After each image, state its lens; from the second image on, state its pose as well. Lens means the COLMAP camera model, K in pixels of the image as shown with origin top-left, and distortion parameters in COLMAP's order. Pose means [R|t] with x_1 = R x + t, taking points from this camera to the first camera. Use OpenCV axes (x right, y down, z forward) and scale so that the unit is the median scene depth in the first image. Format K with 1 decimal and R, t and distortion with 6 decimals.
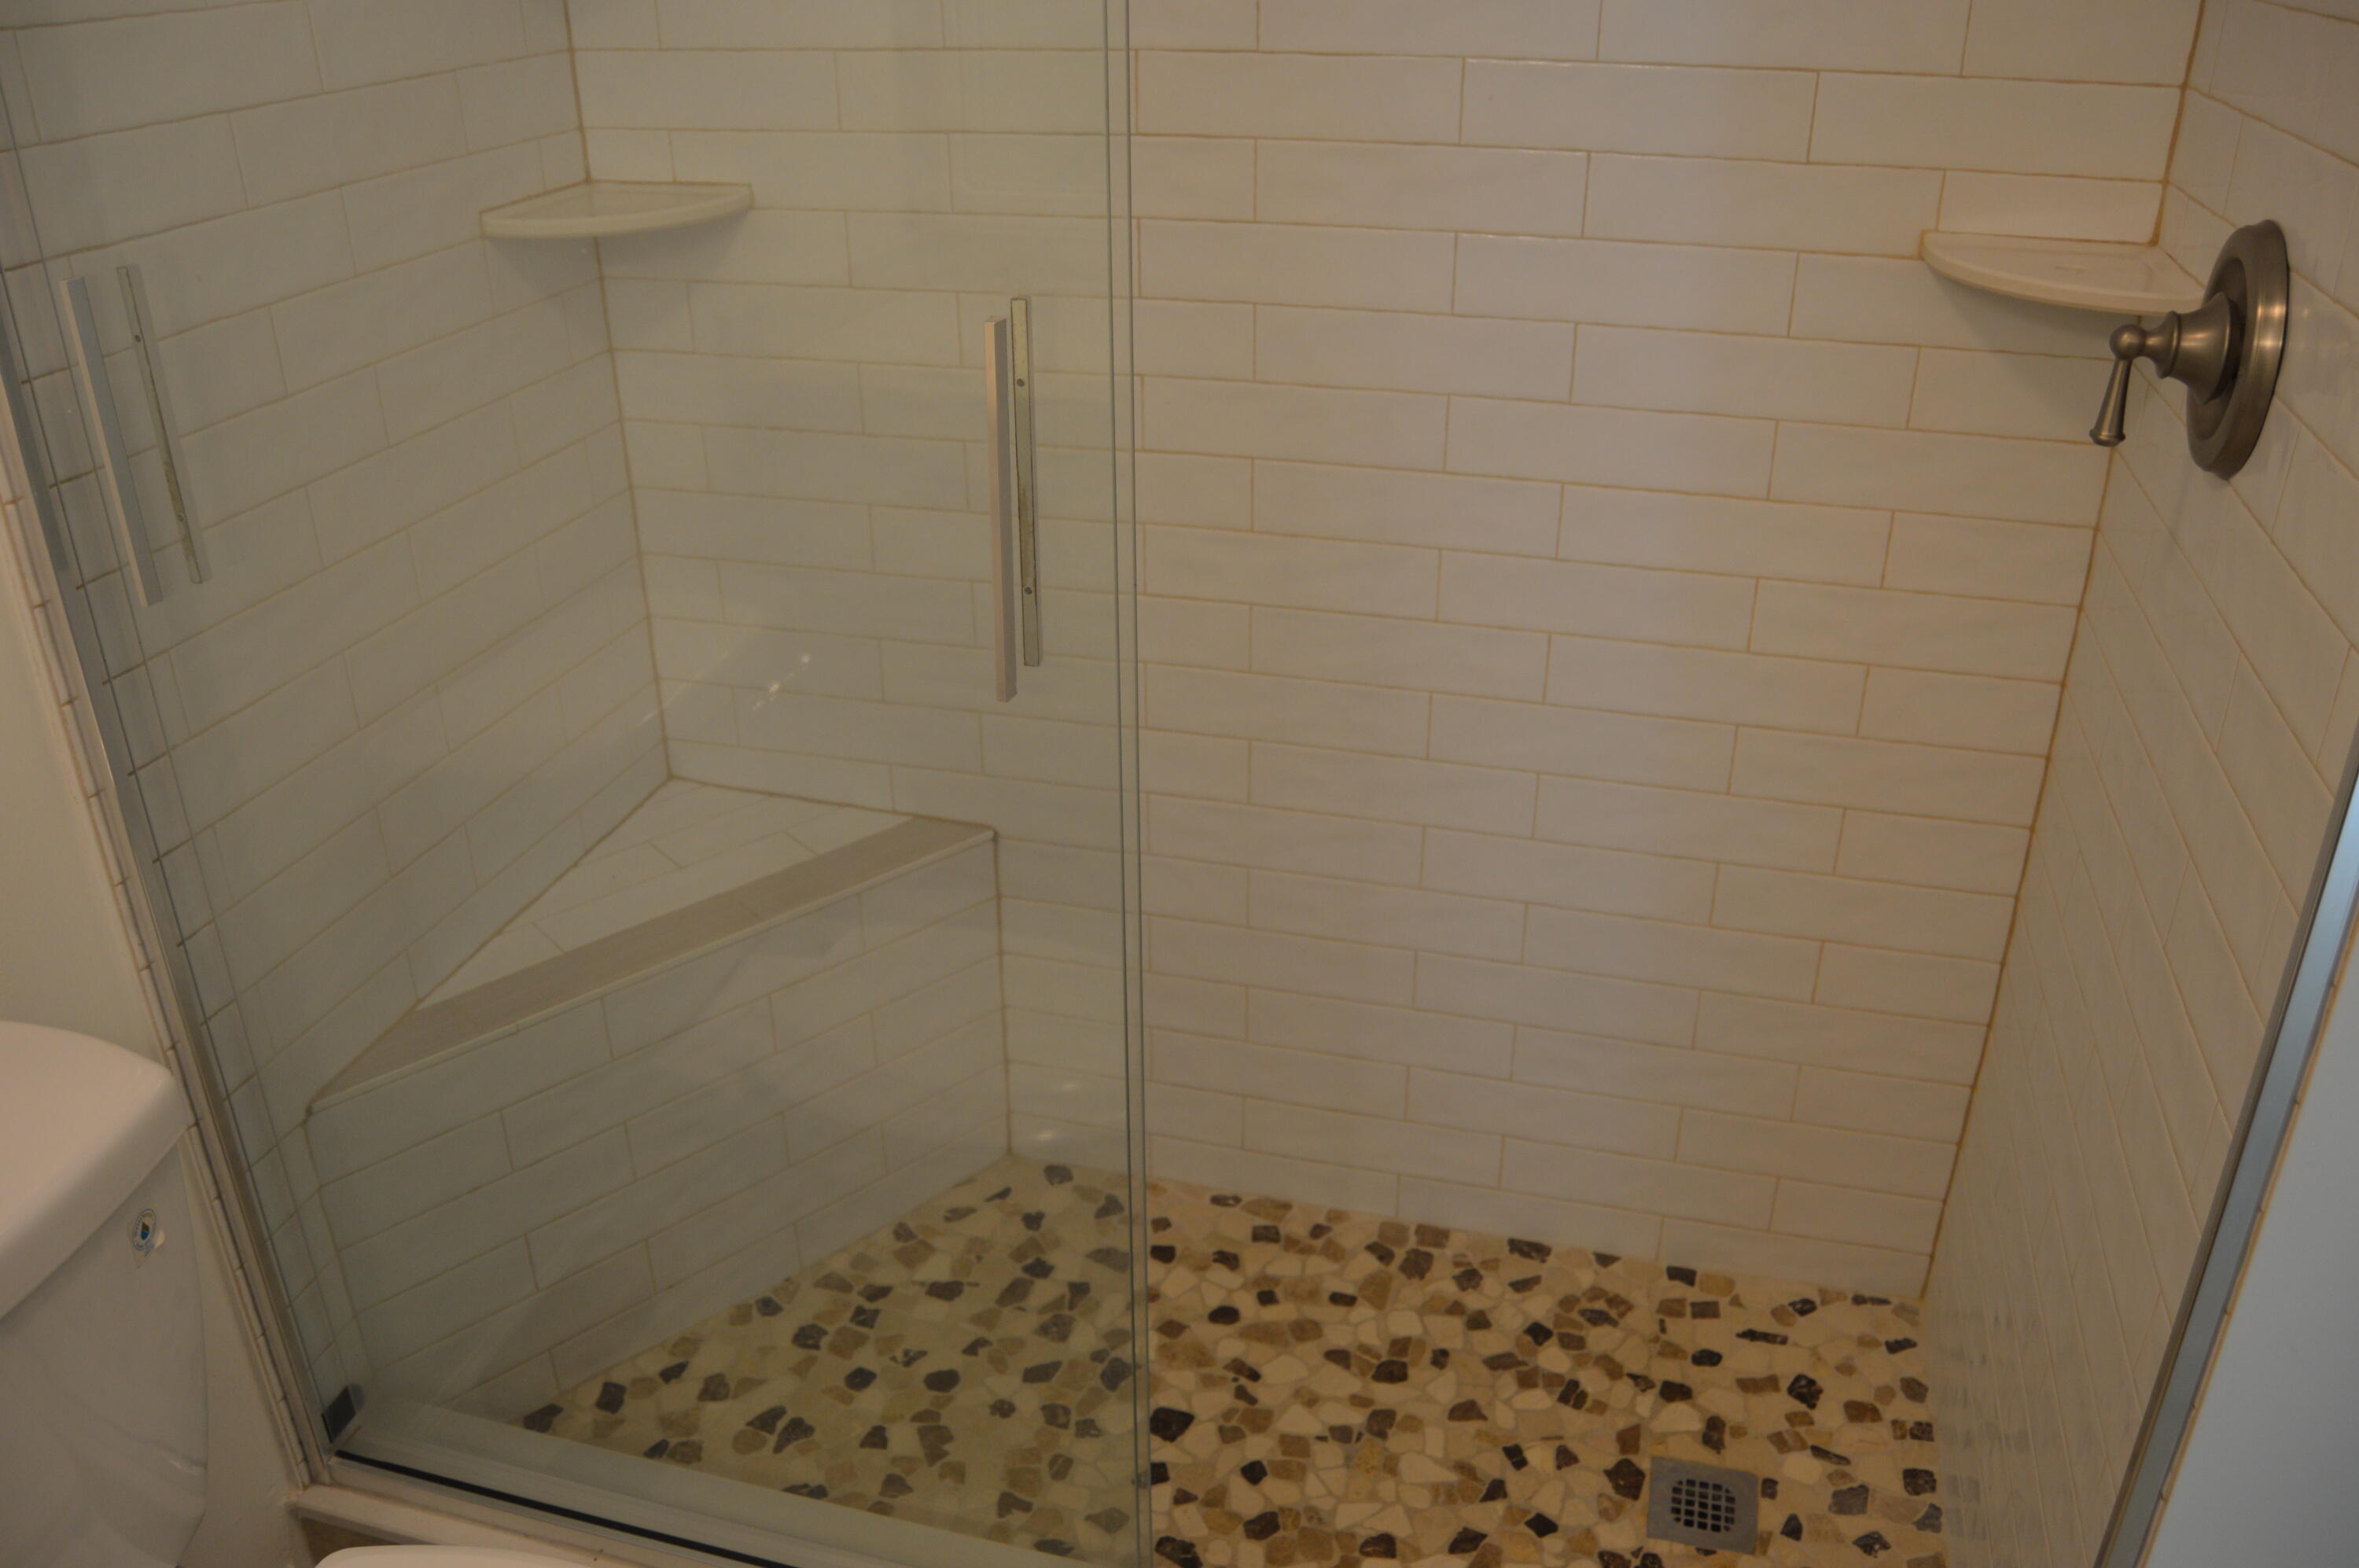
lens RADIAL K [[1846.9, 0, 1183.8], [0, 1846.9, 784.6], [0, 0, 1]] dist [-0.099059, 0.047183]
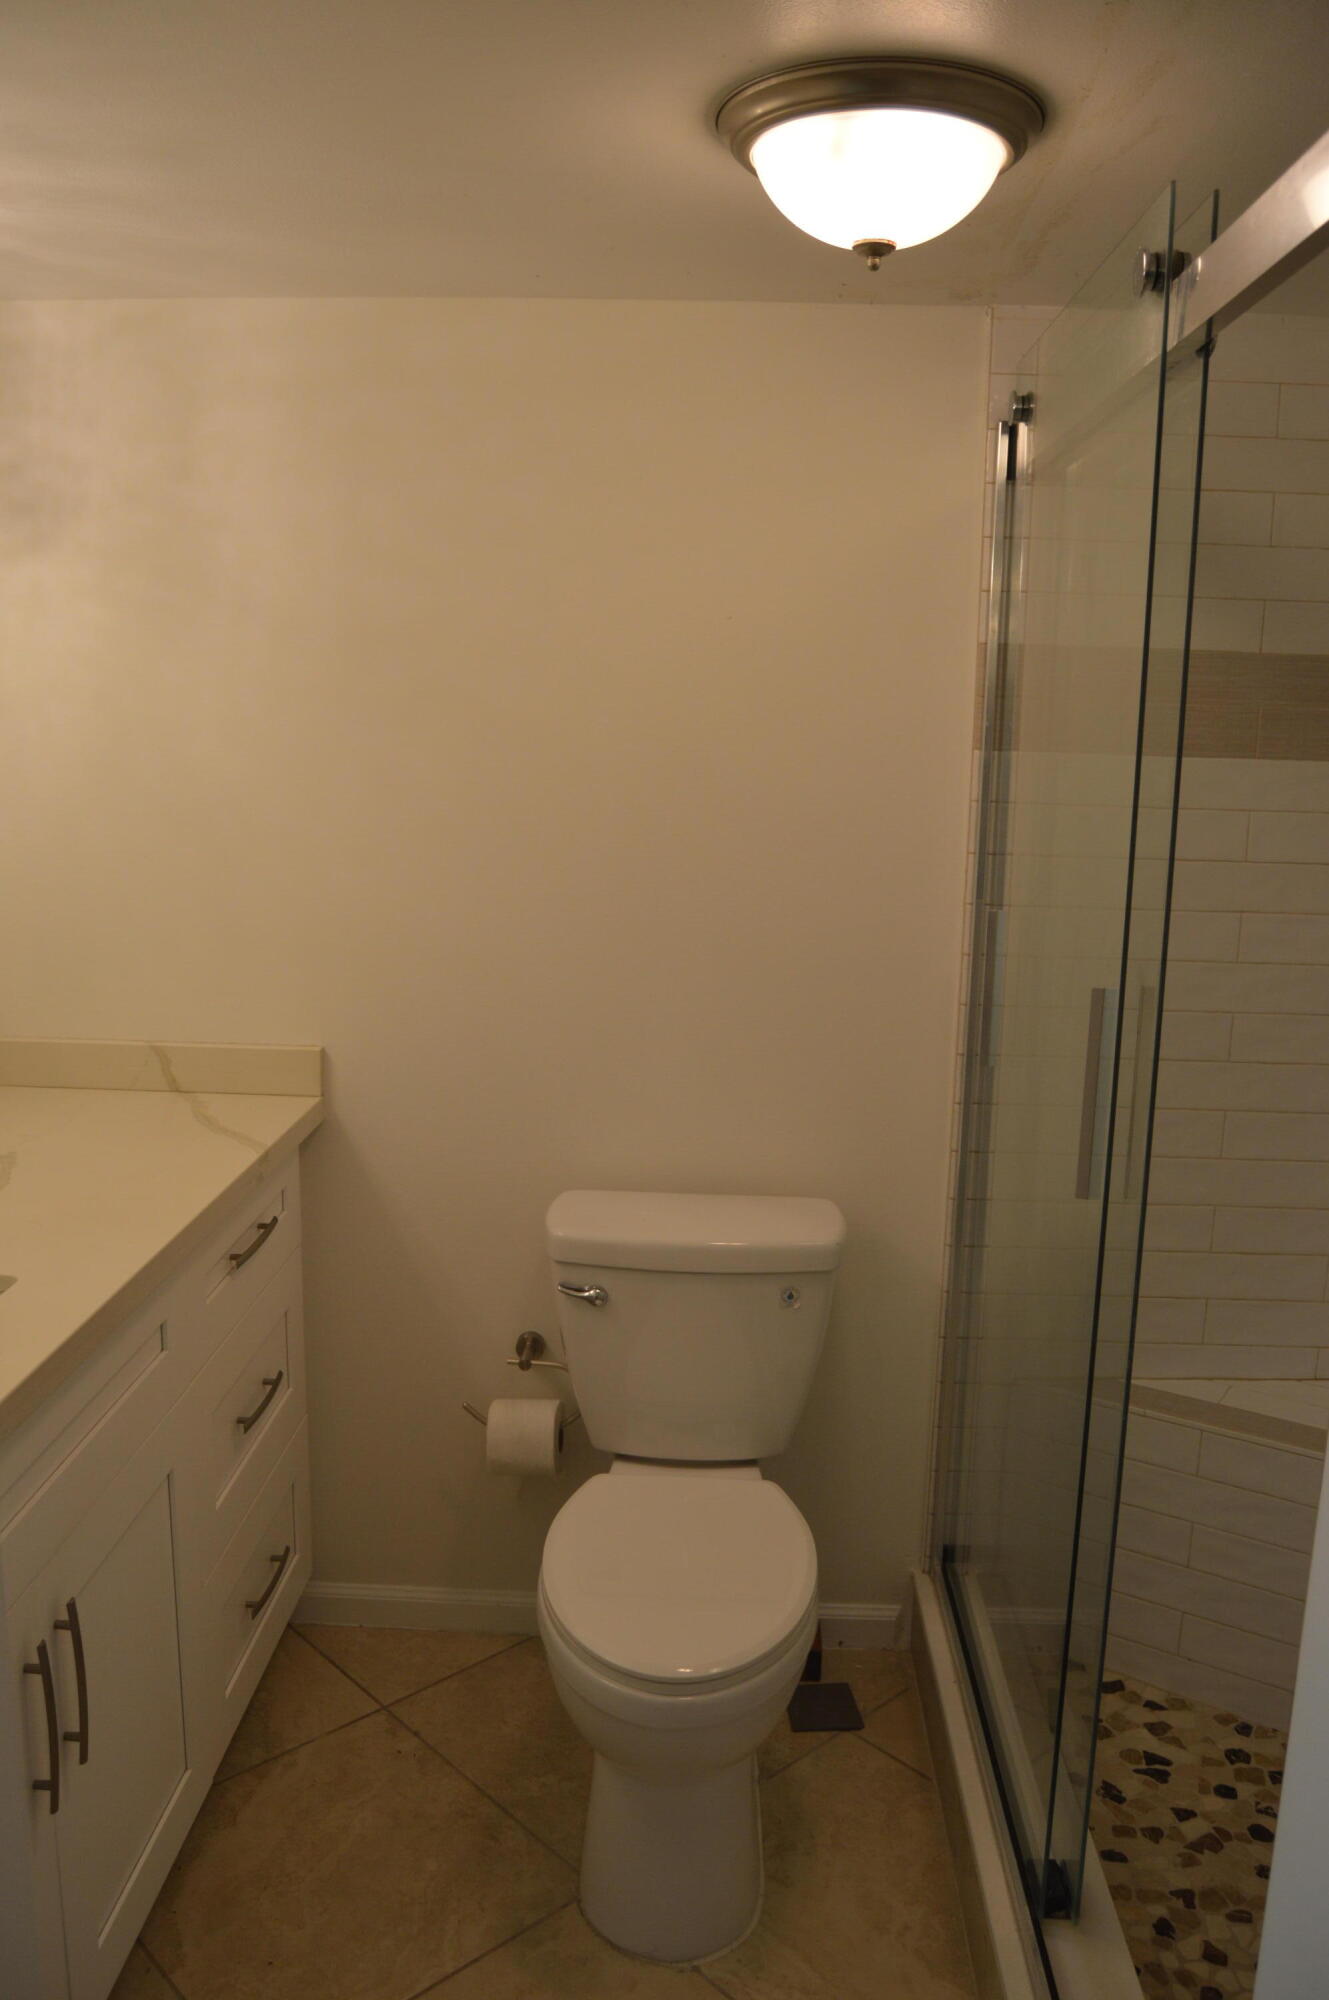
lens RADIAL K [[1575.6, 0, 672.8], [0, 1575.6, 1005.2], [0, 0, 1]] dist [-0.093758, 0.039542]
pose [[0.240833, 0.188479, -0.952090, 0.705341], [-0.450783, 0.890460, 0.062252, -0.076834], [0.859531, 0.414194, 0.299415, 0.082301]]
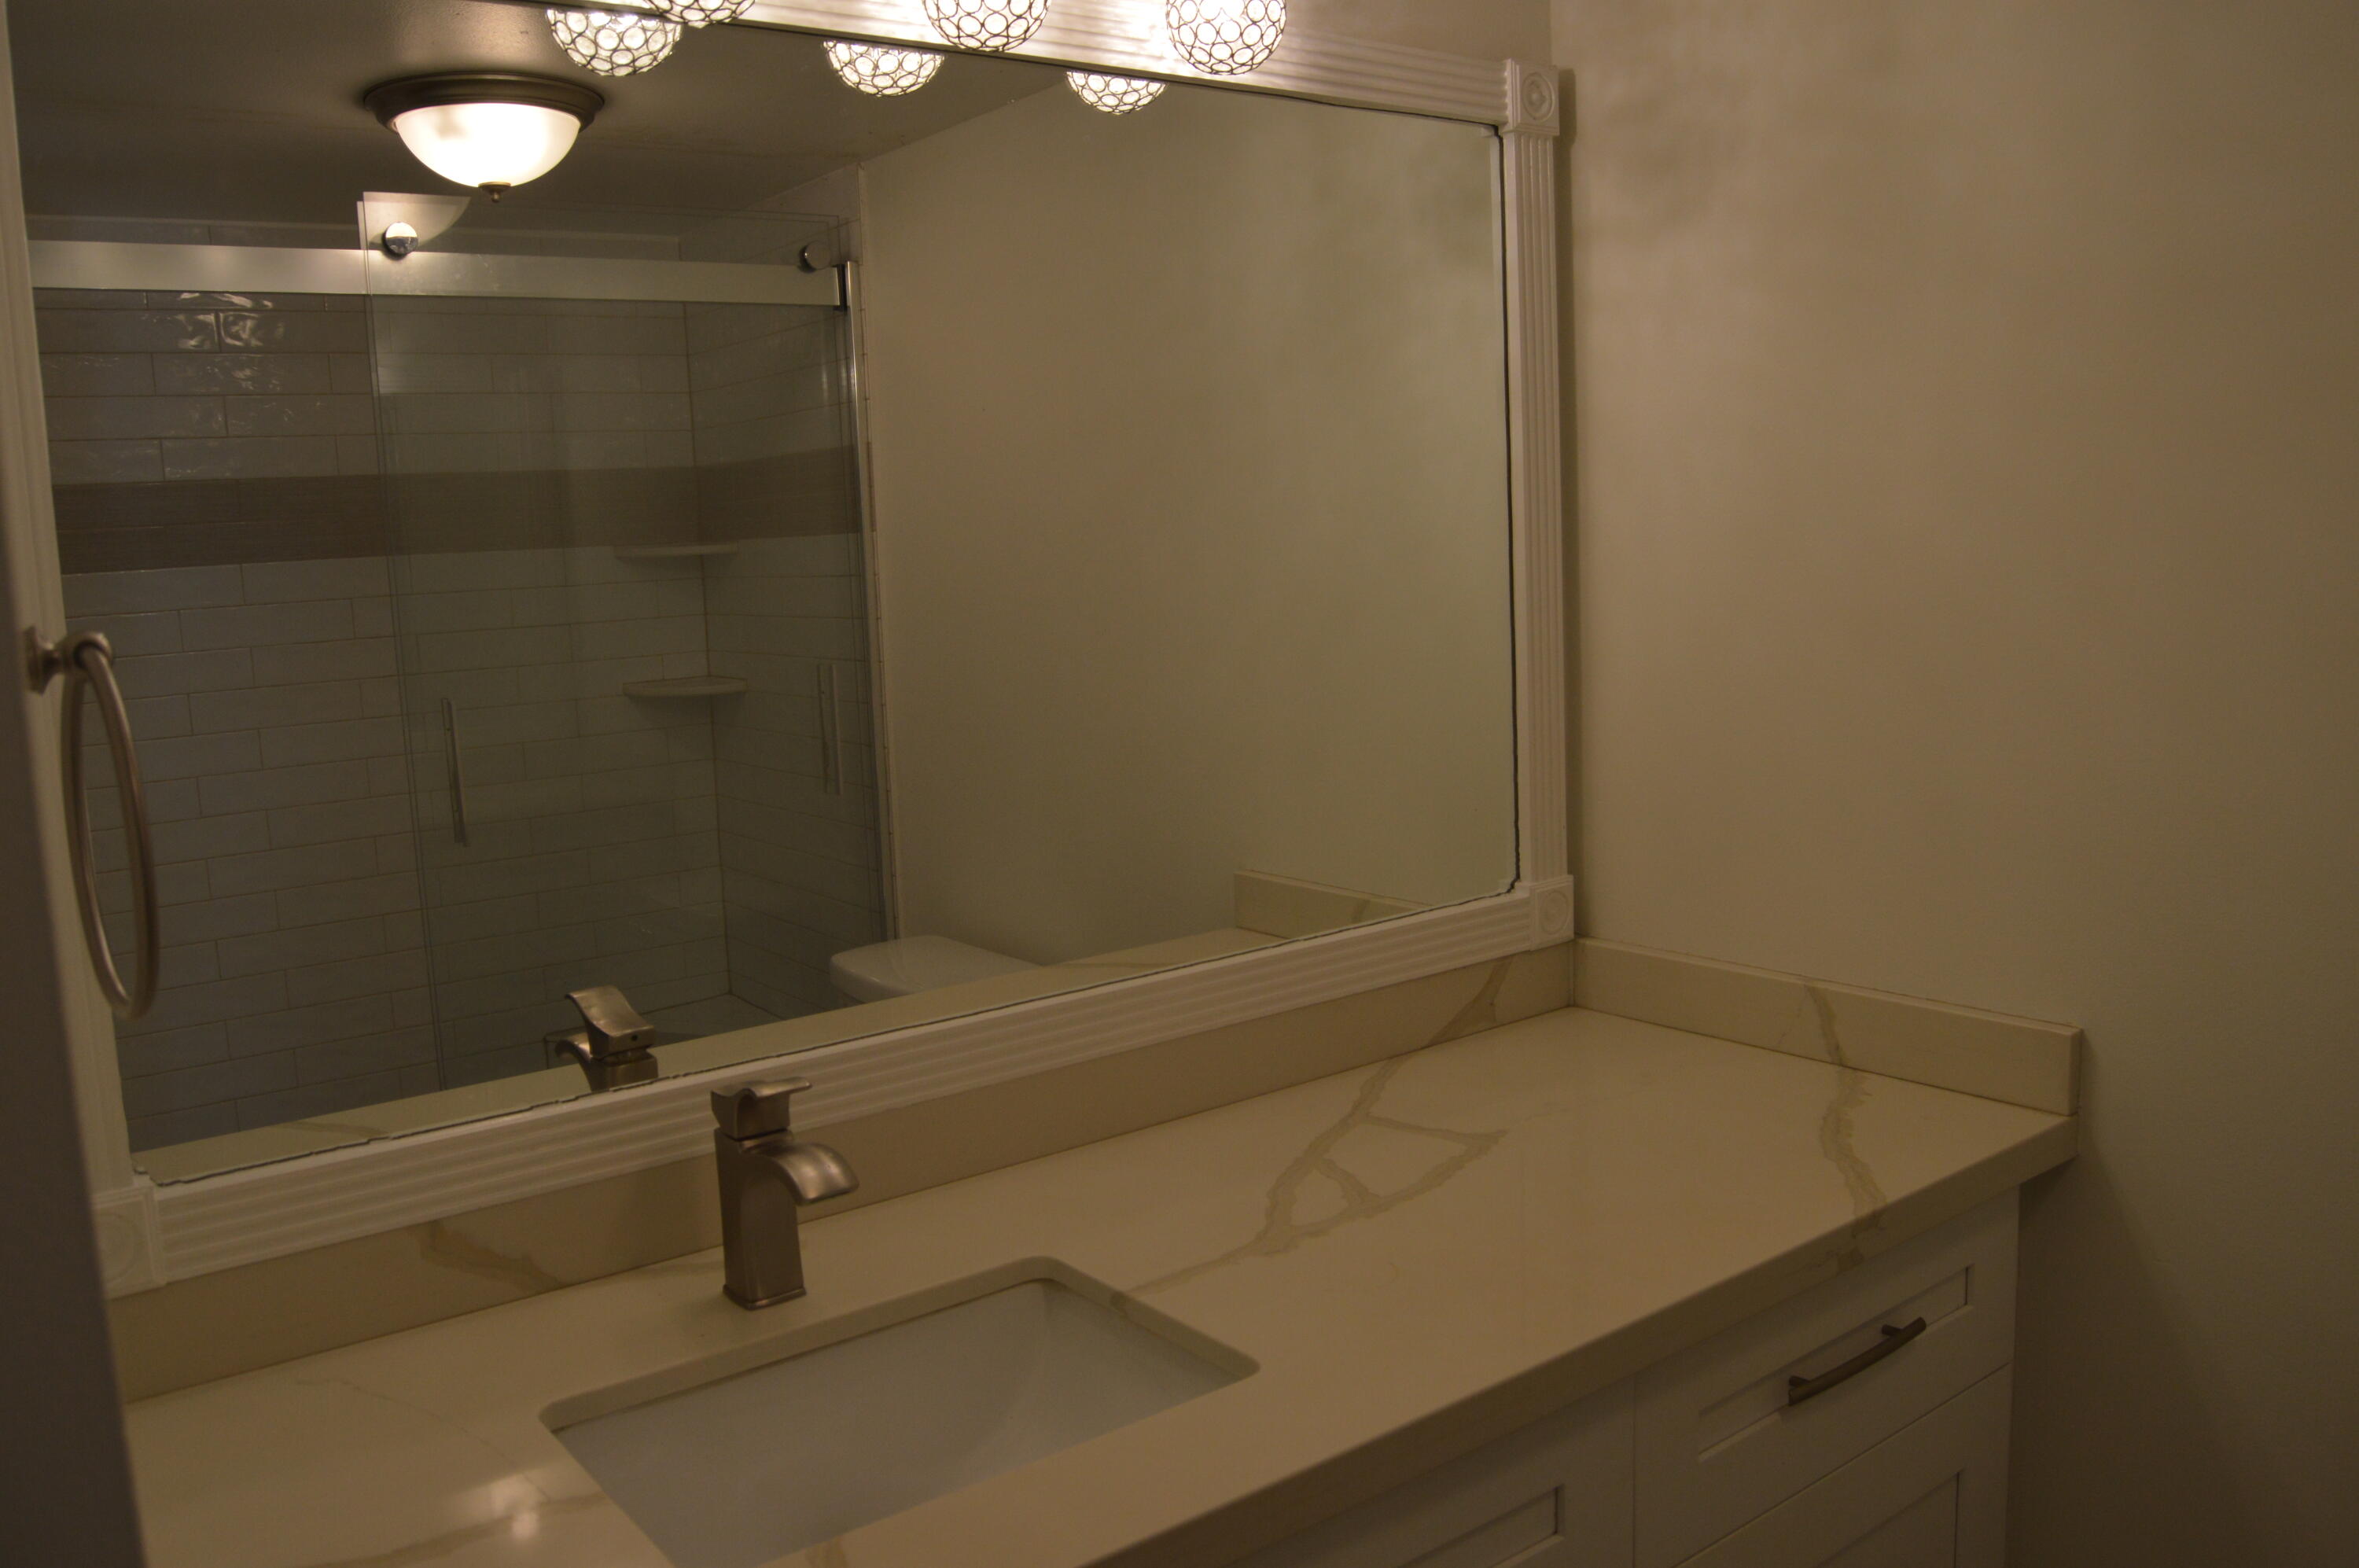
lens RADIAL K [[1866.4, 0, 1178.3], [0, 1866.4, 780.8], [0, 0, 1]] dist [-0.086547, 0.030410]
pose [[-0.596851, 0.140836, -0.789895, 0.317674], [-0.309613, 0.867798, 0.388672, -0.135259], [0.740208, 0.476541, -0.474342, 0.271855]]
